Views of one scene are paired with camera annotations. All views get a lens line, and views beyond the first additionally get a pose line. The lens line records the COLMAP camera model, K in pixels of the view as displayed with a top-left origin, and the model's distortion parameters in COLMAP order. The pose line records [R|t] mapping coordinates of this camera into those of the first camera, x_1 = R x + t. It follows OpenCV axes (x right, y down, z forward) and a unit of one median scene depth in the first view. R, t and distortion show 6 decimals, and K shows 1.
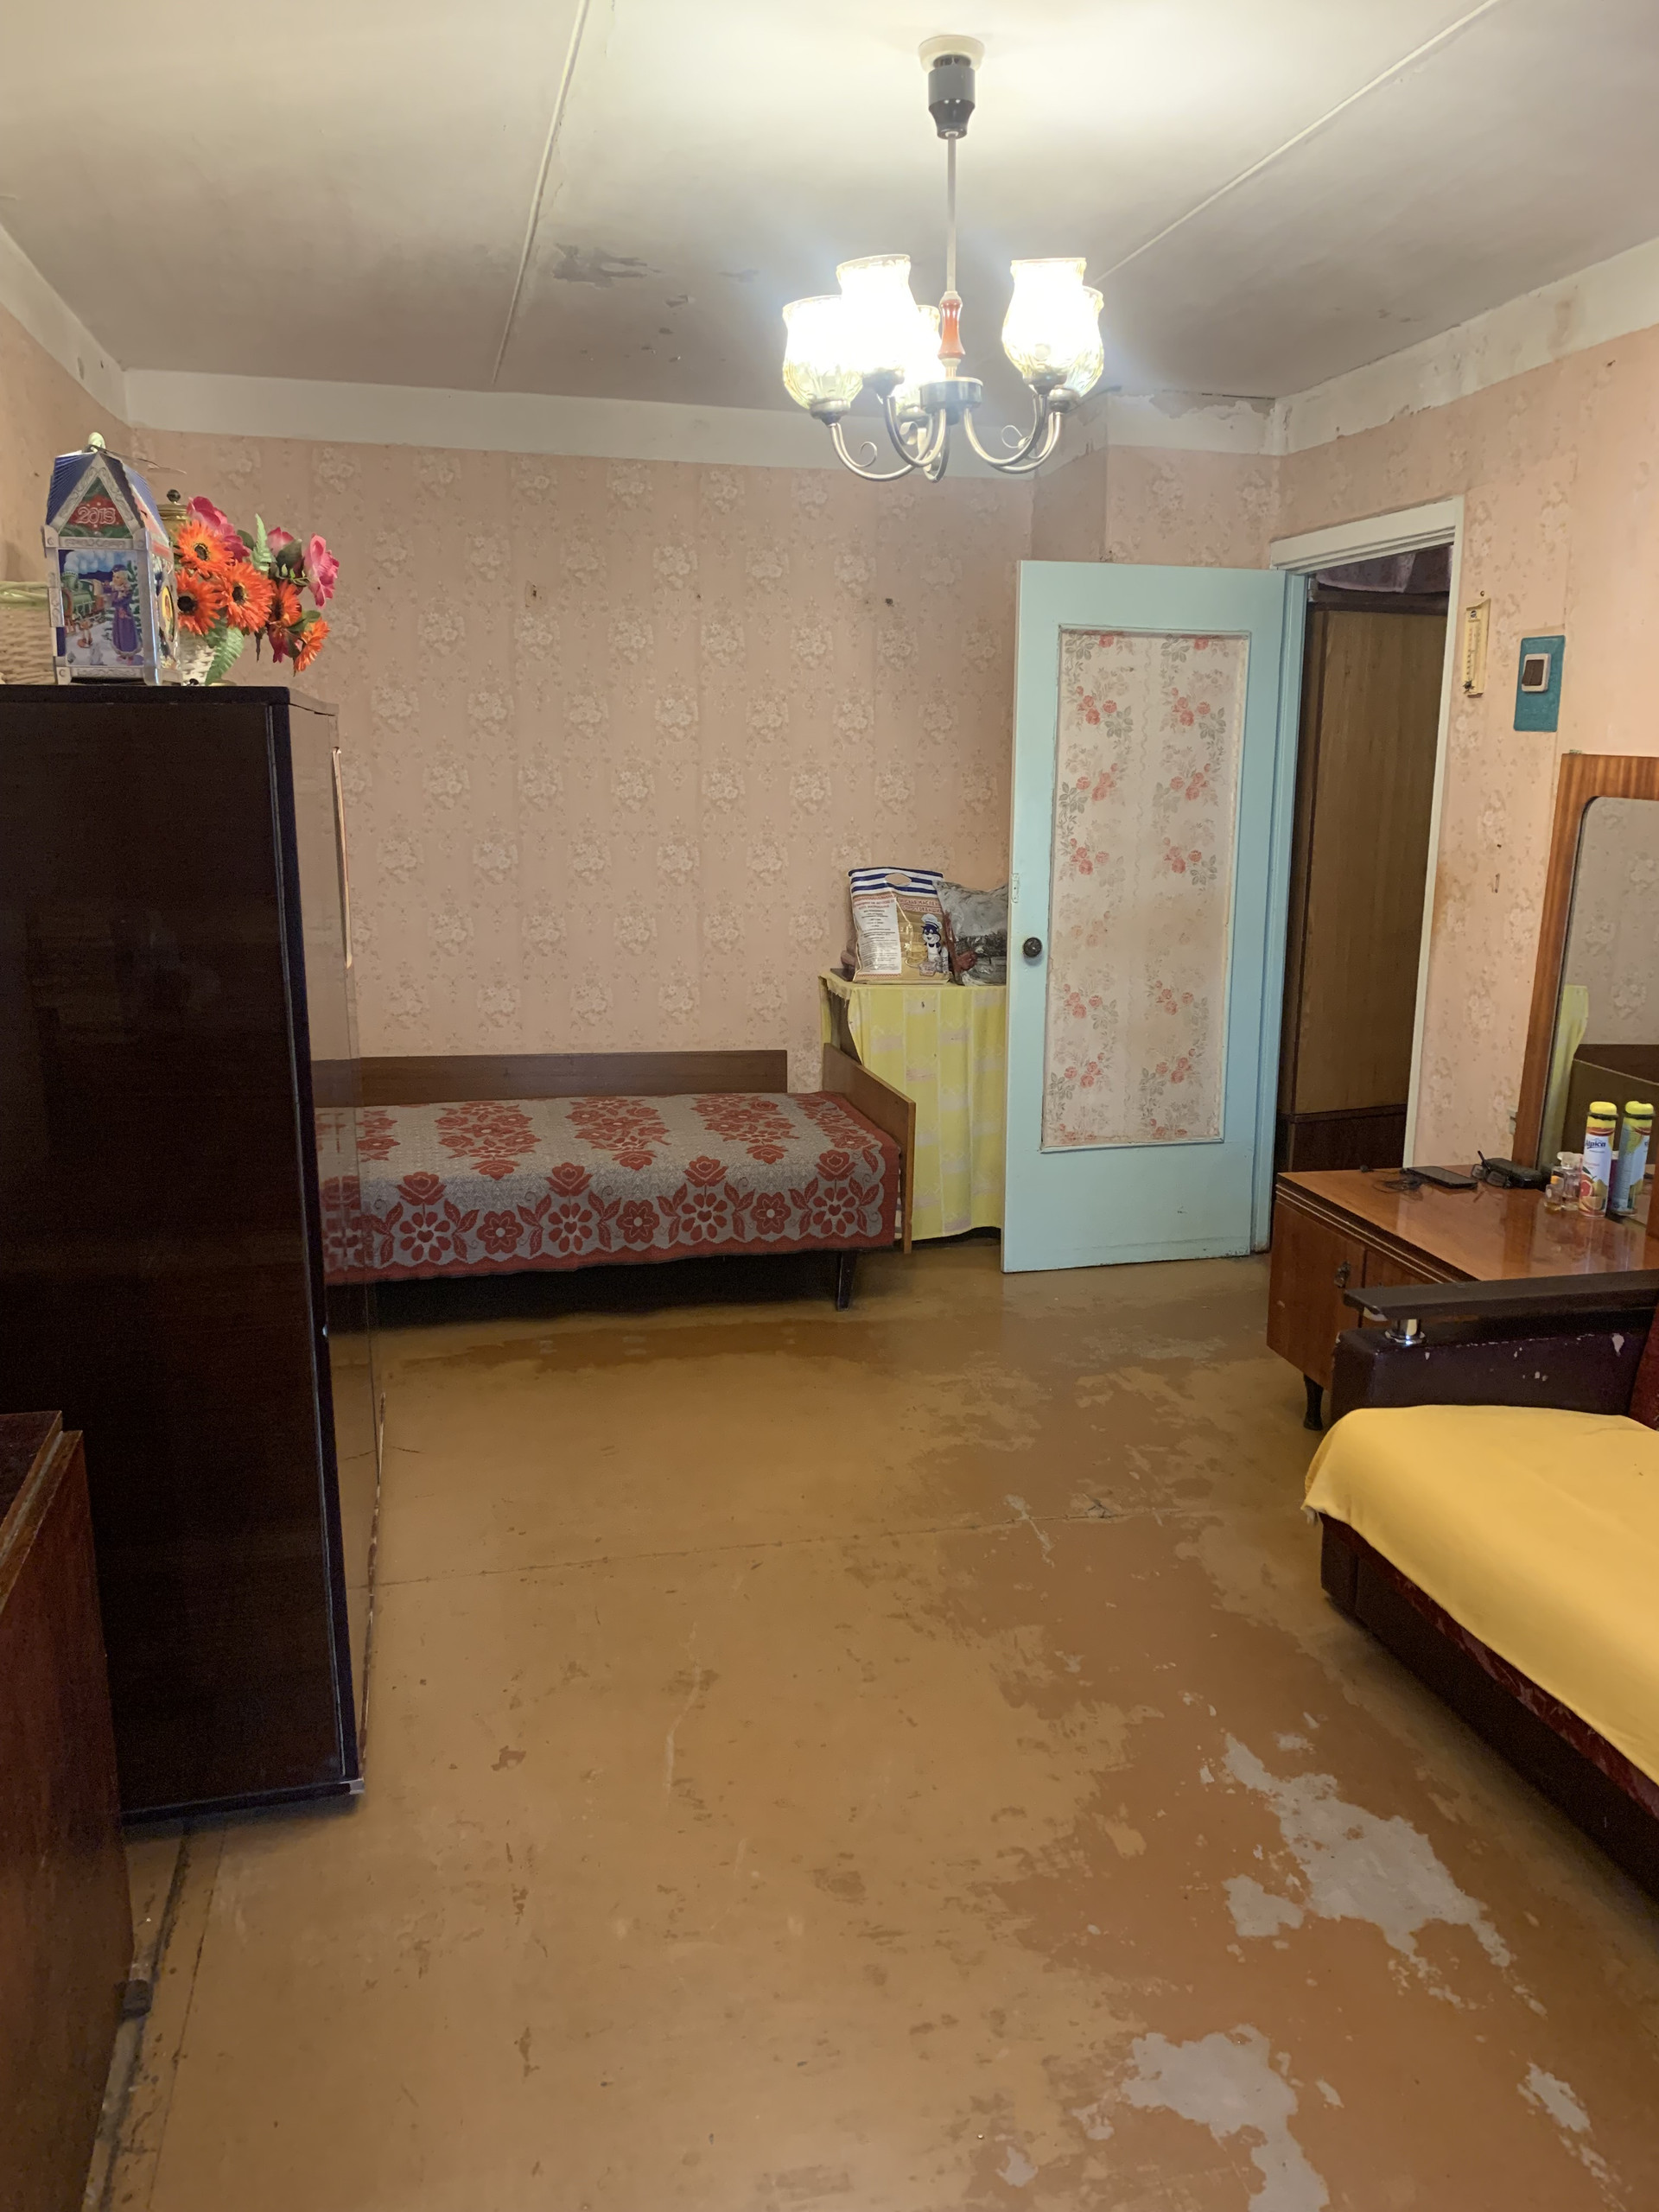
lens RADIAL K [[1736.5, 0, 827.4], [0, 1736.5, 1102.0], [0, 0, 1]] dist [0.072077, -0.080884]
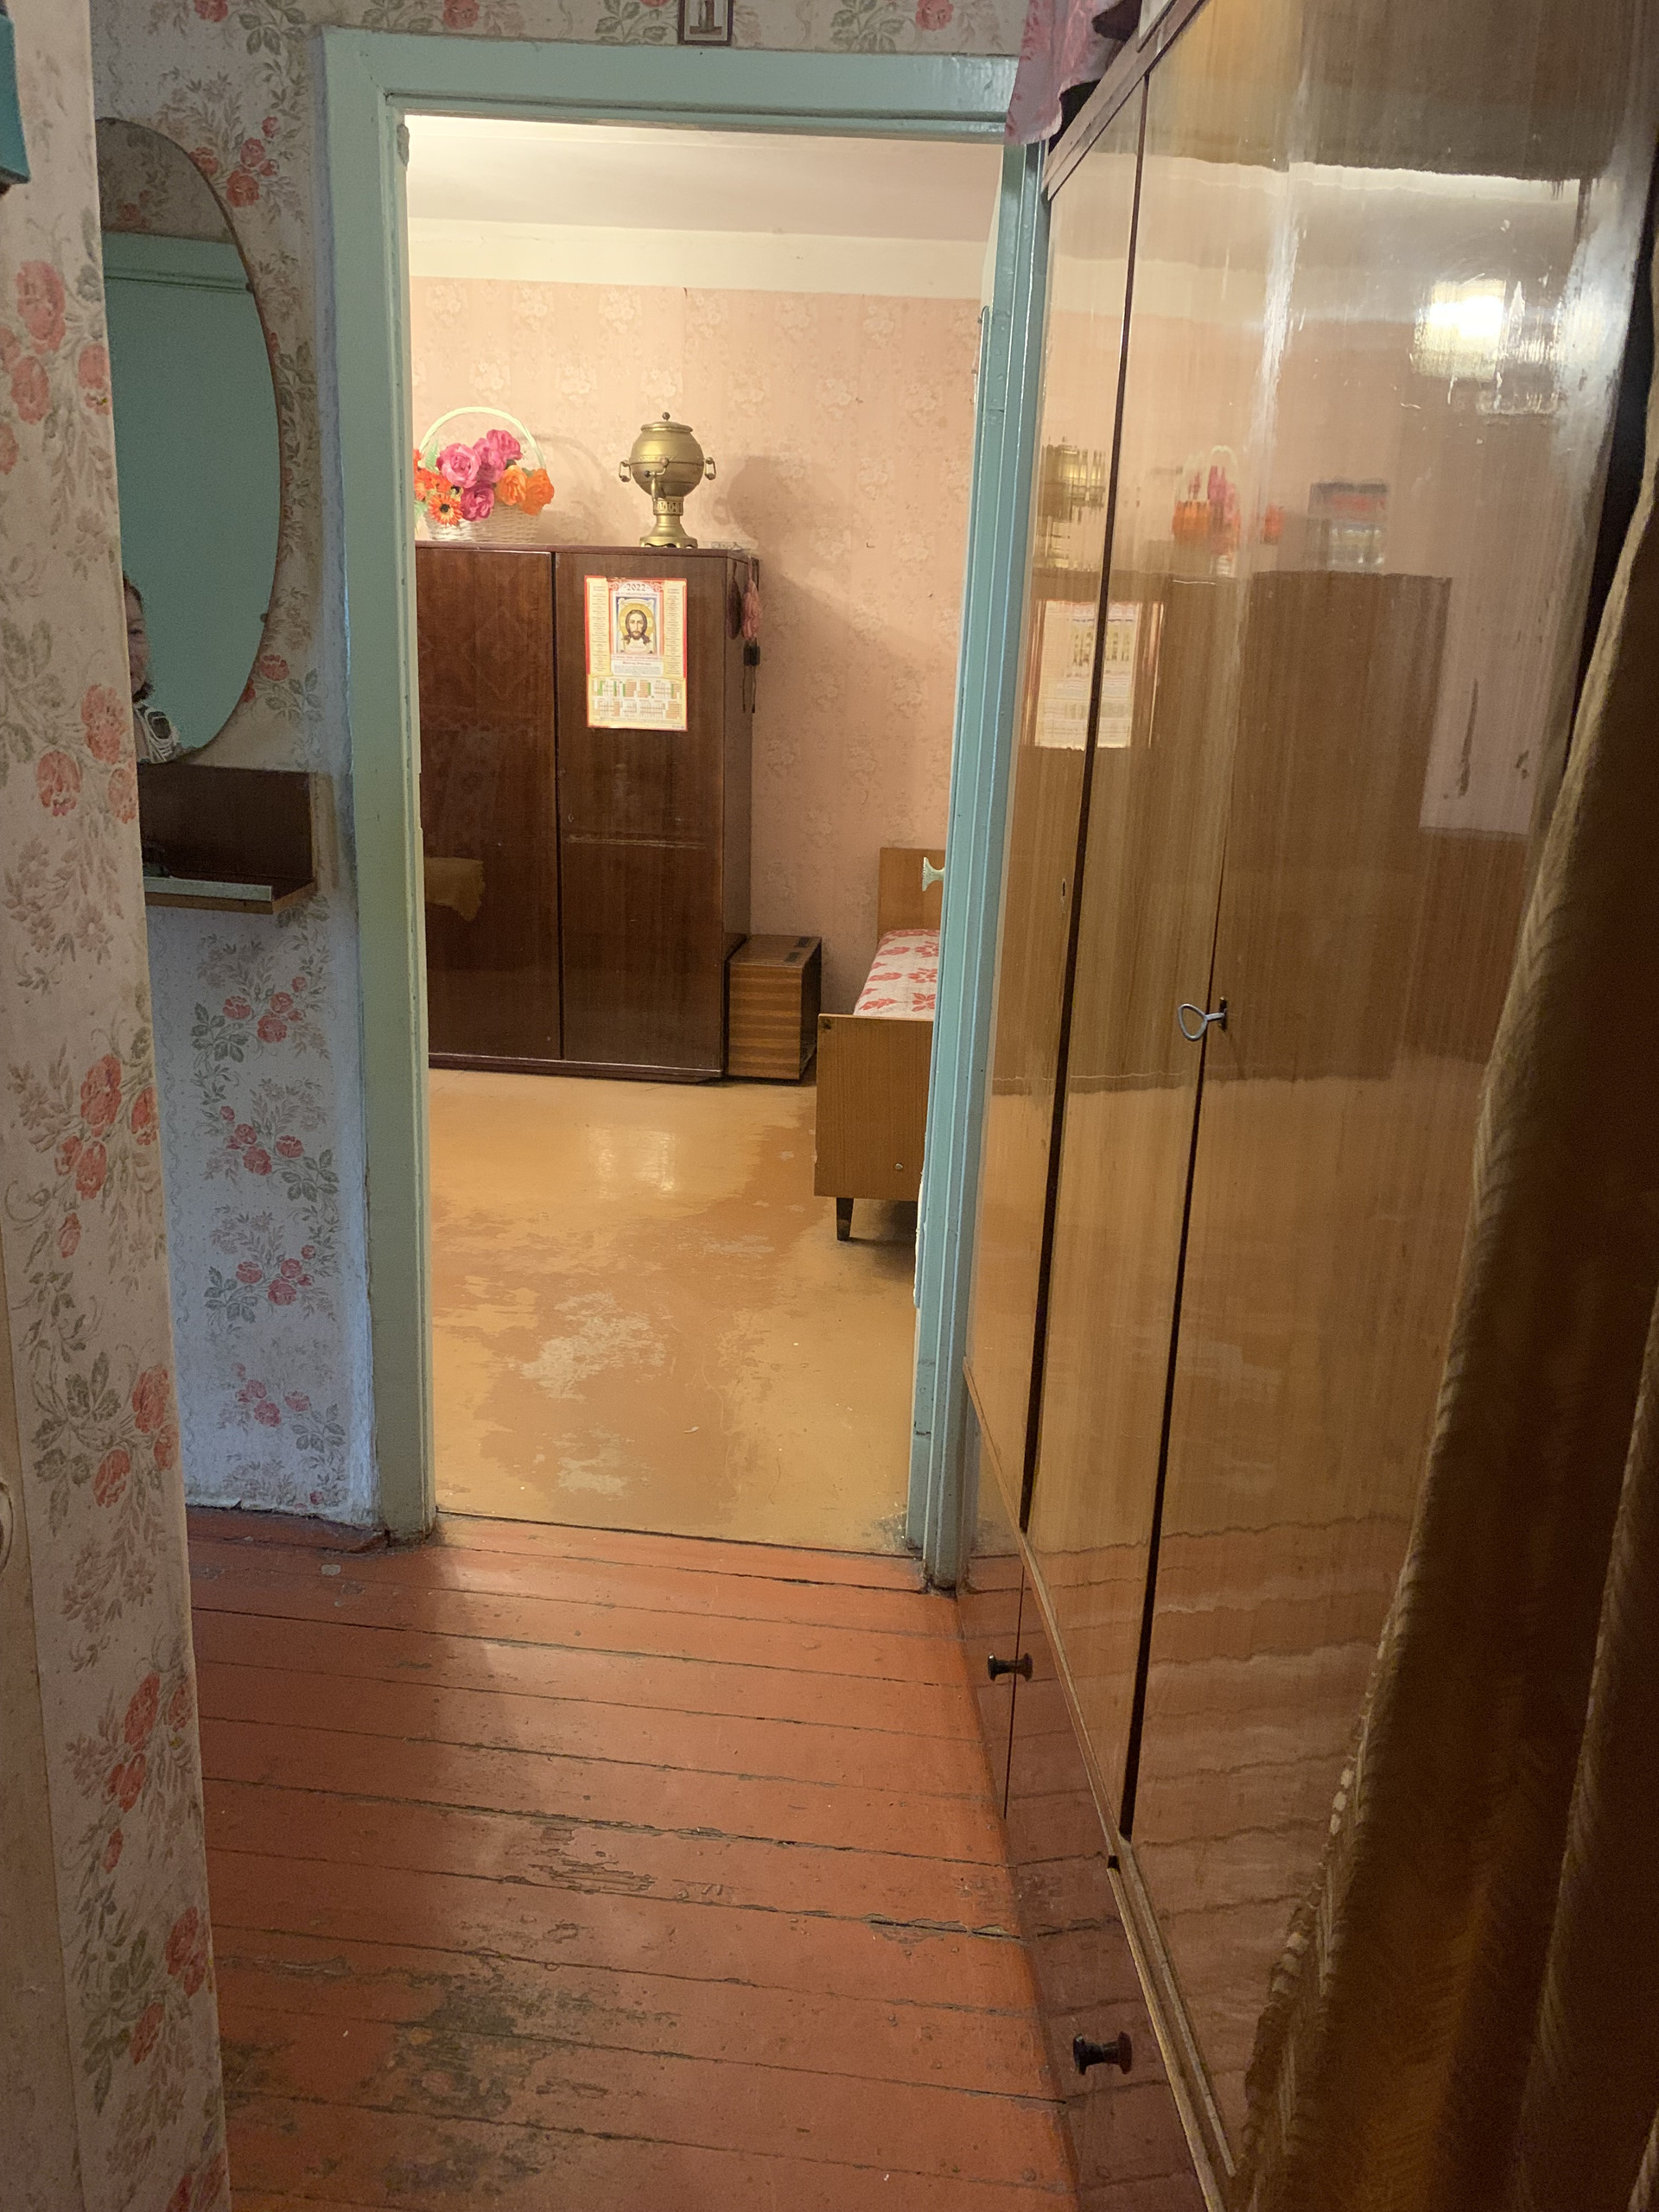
lens RADIAL K [[1736.5, 0, 828.3], [0, 1736.5, 1110.3], [0, 0, 1]] dist [0.072077, -0.080884]
pose [[-0.321705, 0.256441, -0.911452, 0.843536], [-0.250636, 0.905223, 0.343152, -0.248739], [0.913065, 0.338836, -0.226941, 1.276098]]
